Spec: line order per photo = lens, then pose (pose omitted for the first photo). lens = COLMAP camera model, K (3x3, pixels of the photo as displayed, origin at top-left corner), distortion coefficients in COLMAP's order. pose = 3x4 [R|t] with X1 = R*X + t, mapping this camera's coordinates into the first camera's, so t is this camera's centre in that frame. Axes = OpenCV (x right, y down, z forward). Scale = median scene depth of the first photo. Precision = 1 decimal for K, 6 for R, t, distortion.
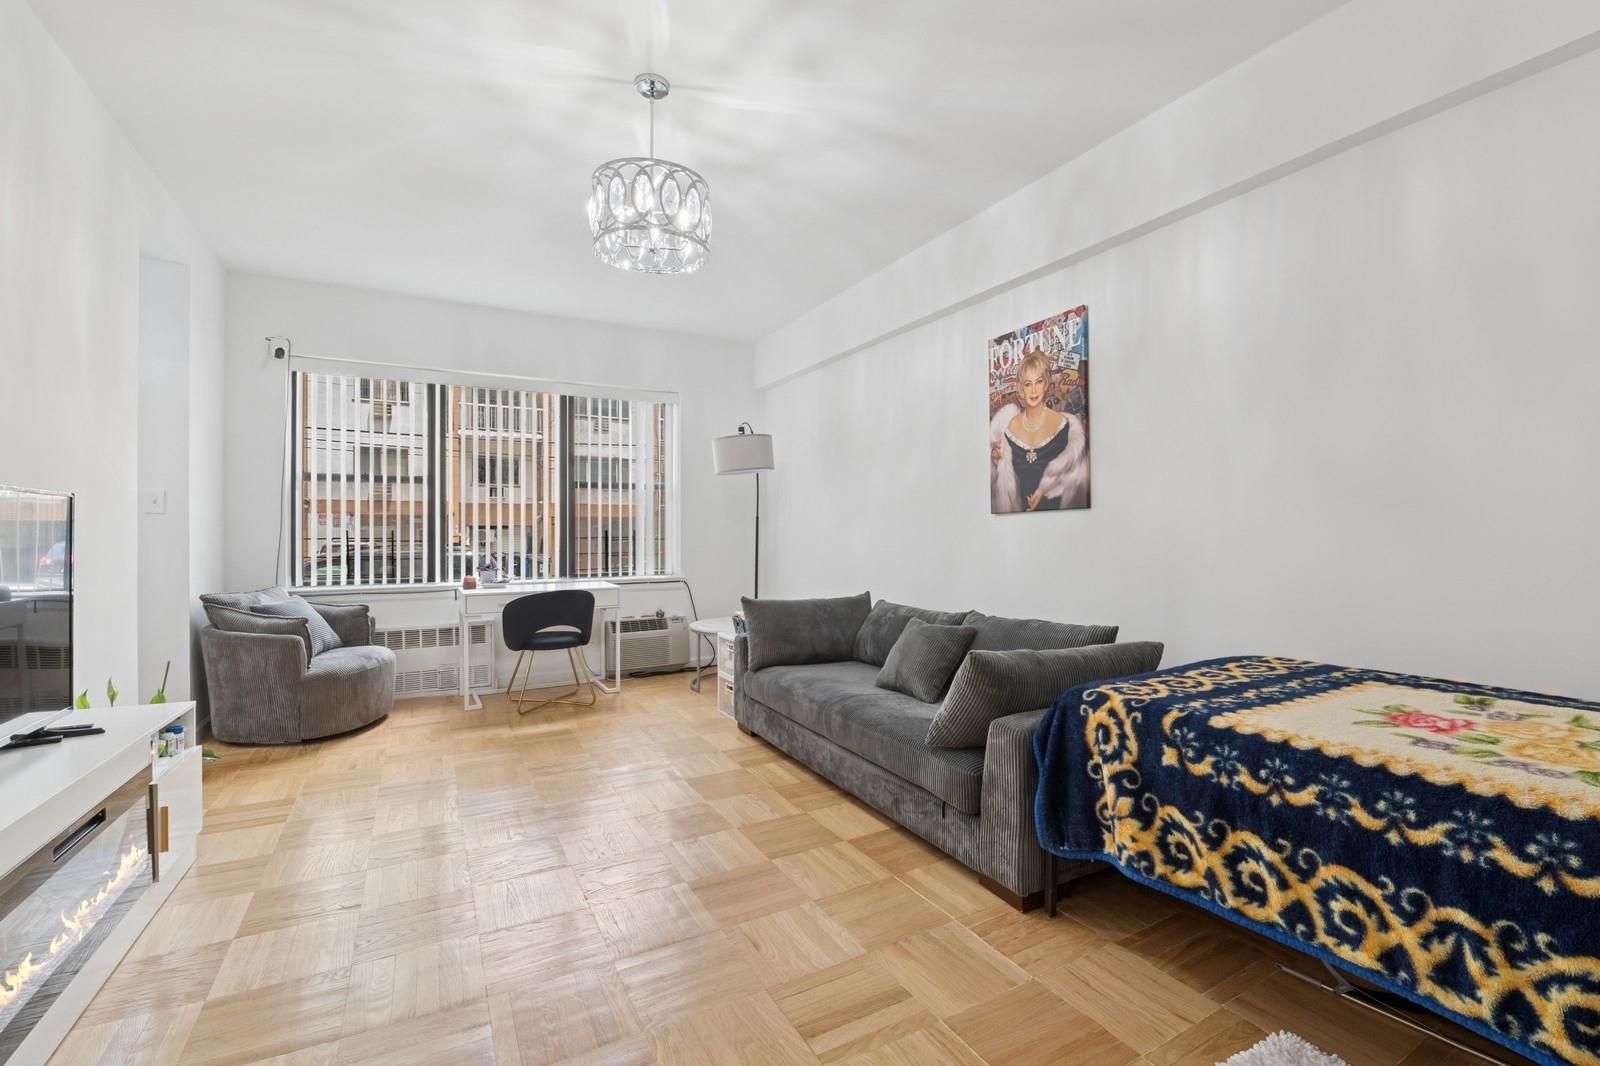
lens RADIAL K [[689.3, 0, 822.1], [0, 689.3, 533.6], [0, 0, 1]] dist [-0.000798, -0.009229]
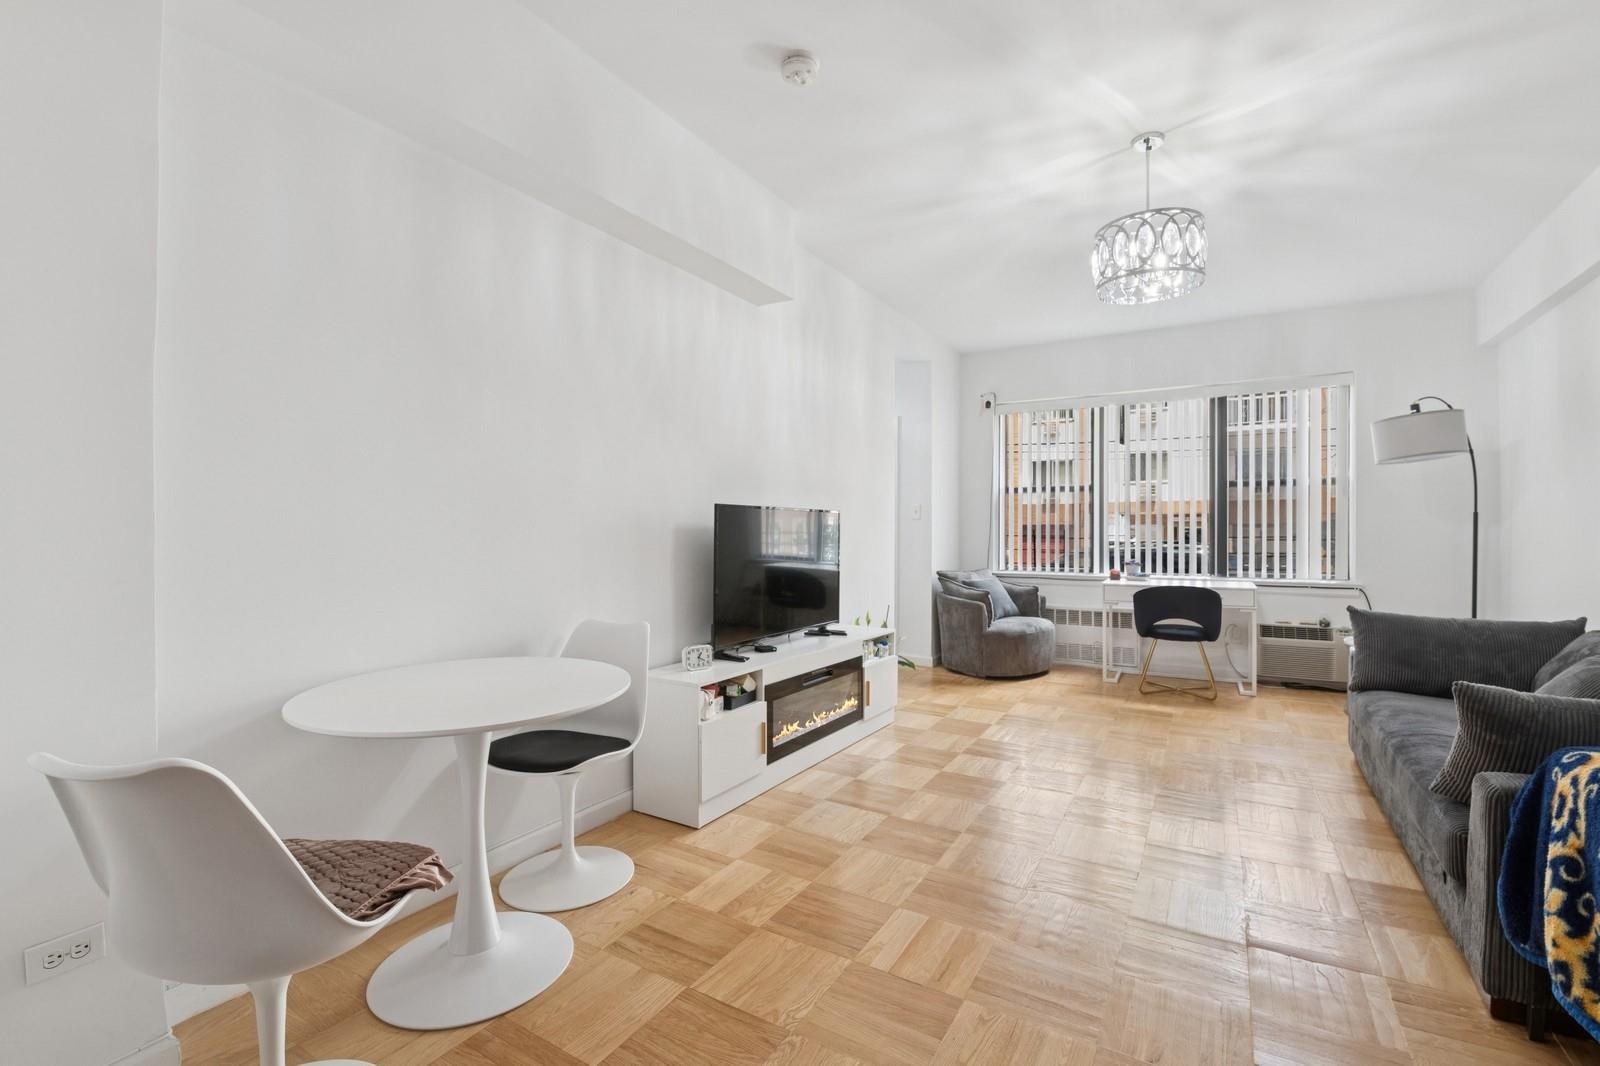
lens RADIAL K [[689.3, 0, 822.1], [0, 689.3, 533.6], [0, 0, 1]] dist [-0.000798, -0.009229]
pose [[0.513034, 0.007055, -0.858339, 0.264459], [-0.004732, 0.999974, 0.005391, -0.002258], [0.858355, 0.001296, 0.513054, -0.027631]]
